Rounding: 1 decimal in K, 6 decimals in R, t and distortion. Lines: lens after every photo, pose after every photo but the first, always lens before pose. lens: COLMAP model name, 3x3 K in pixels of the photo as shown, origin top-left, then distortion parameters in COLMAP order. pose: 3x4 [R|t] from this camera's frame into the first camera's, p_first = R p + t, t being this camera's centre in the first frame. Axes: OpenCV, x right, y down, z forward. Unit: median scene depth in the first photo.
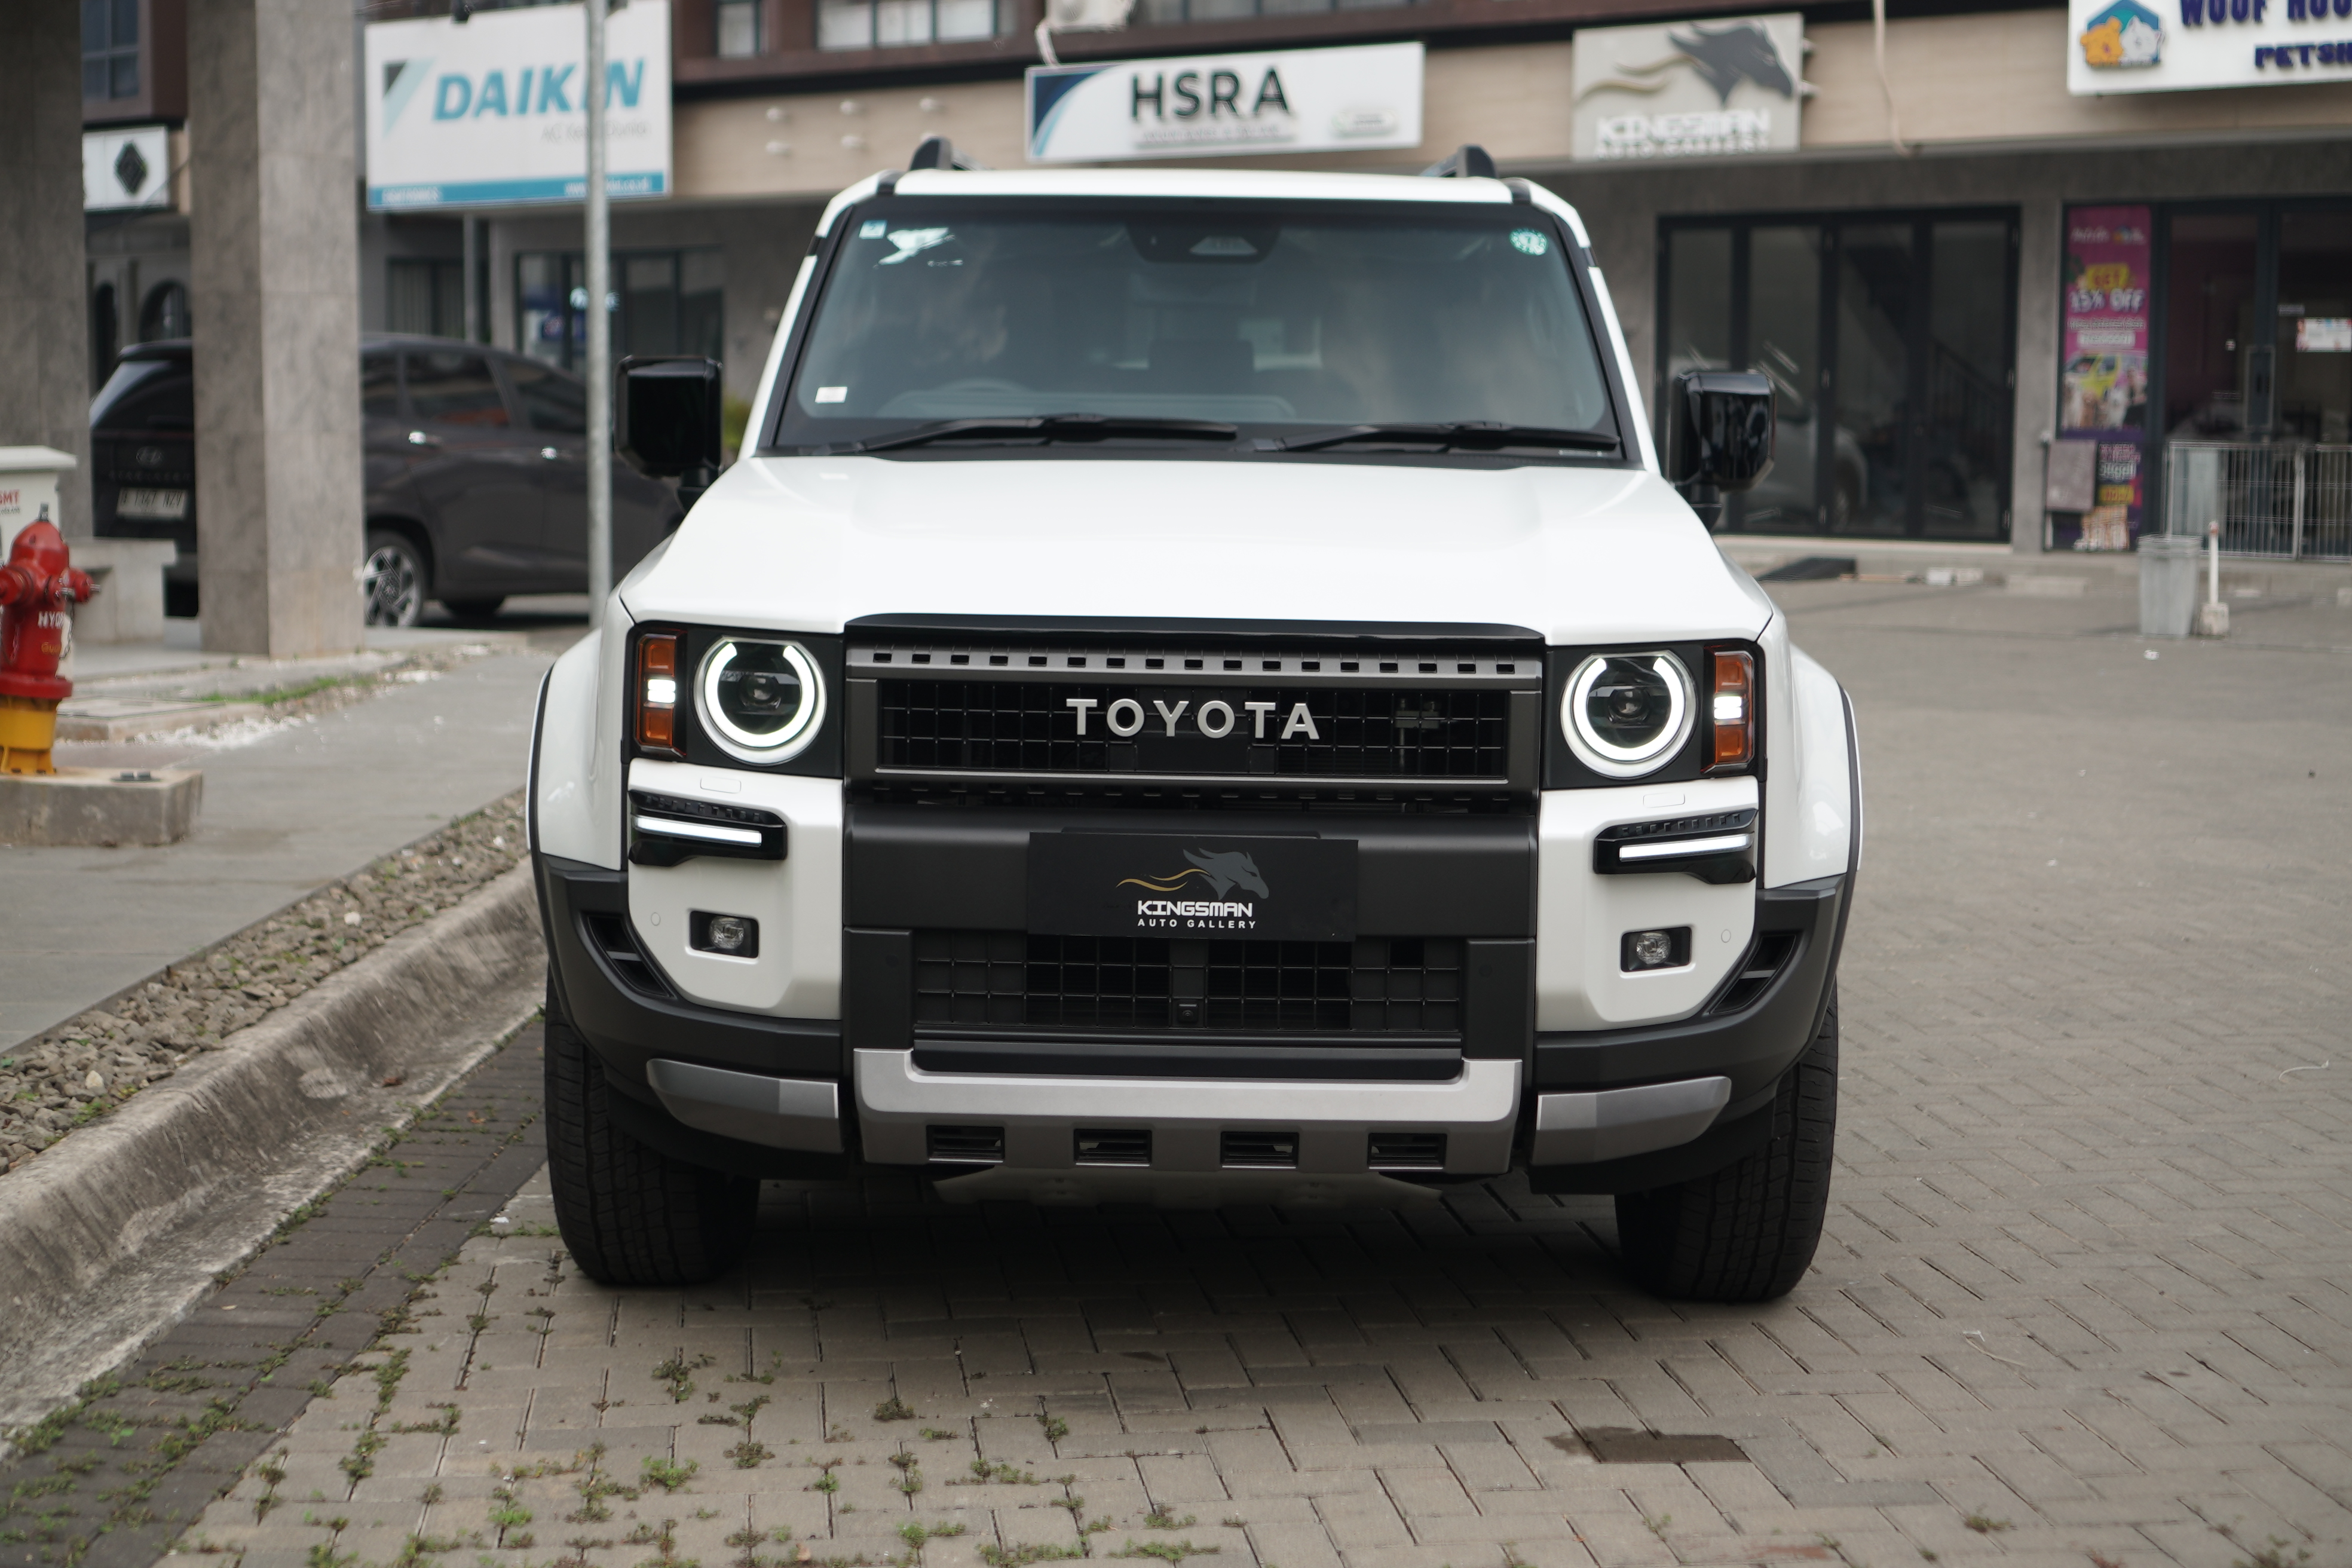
lens RADIAL K [[3480.1, 0, 1176.0], [0, 3480.1, 784.0], [0, 0, 1]] dist [0.032870, -0.028202]
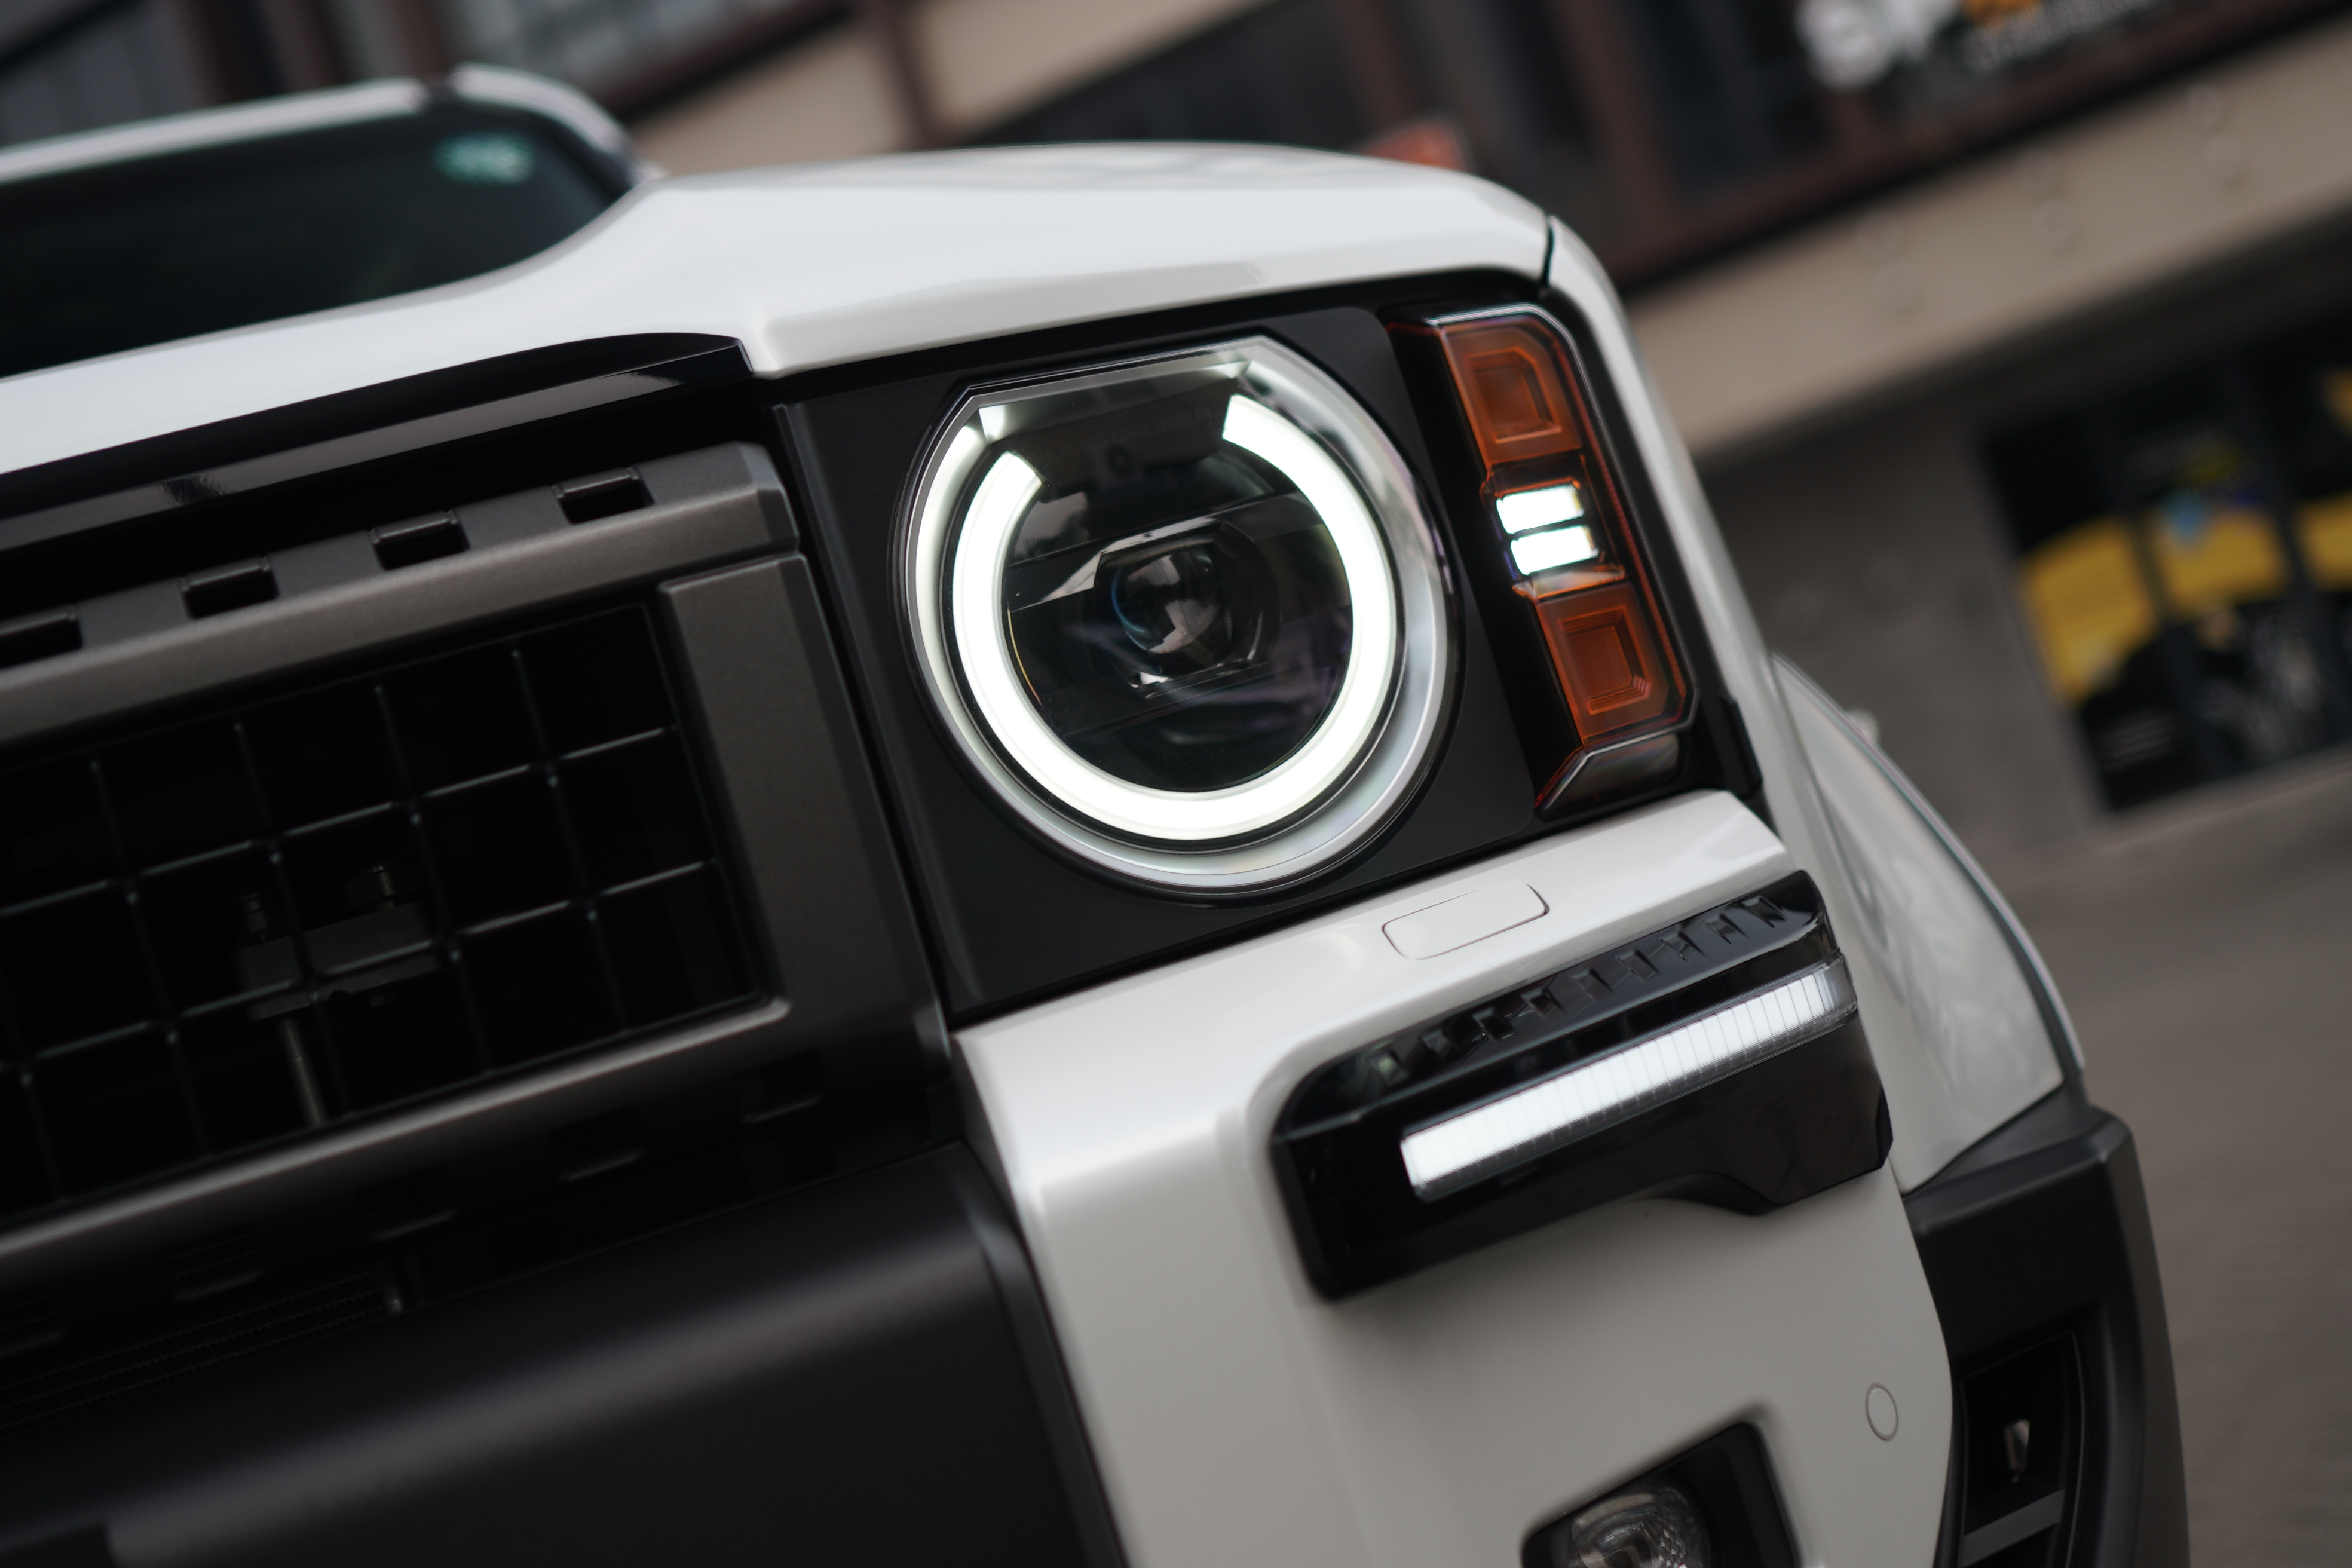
lens RADIAL K [[3480.1, 0, 1176.0], [0, 3480.1, 784.0], [0, 0, 1]] dist [0.032870, -0.028202]
pose [[0.924487, -0.293379, 0.243417, 0.068926], [0.340960, 0.921937, -0.183787, 0.031957], [-0.170496, 0.252904, 0.952350, 0.781785]]
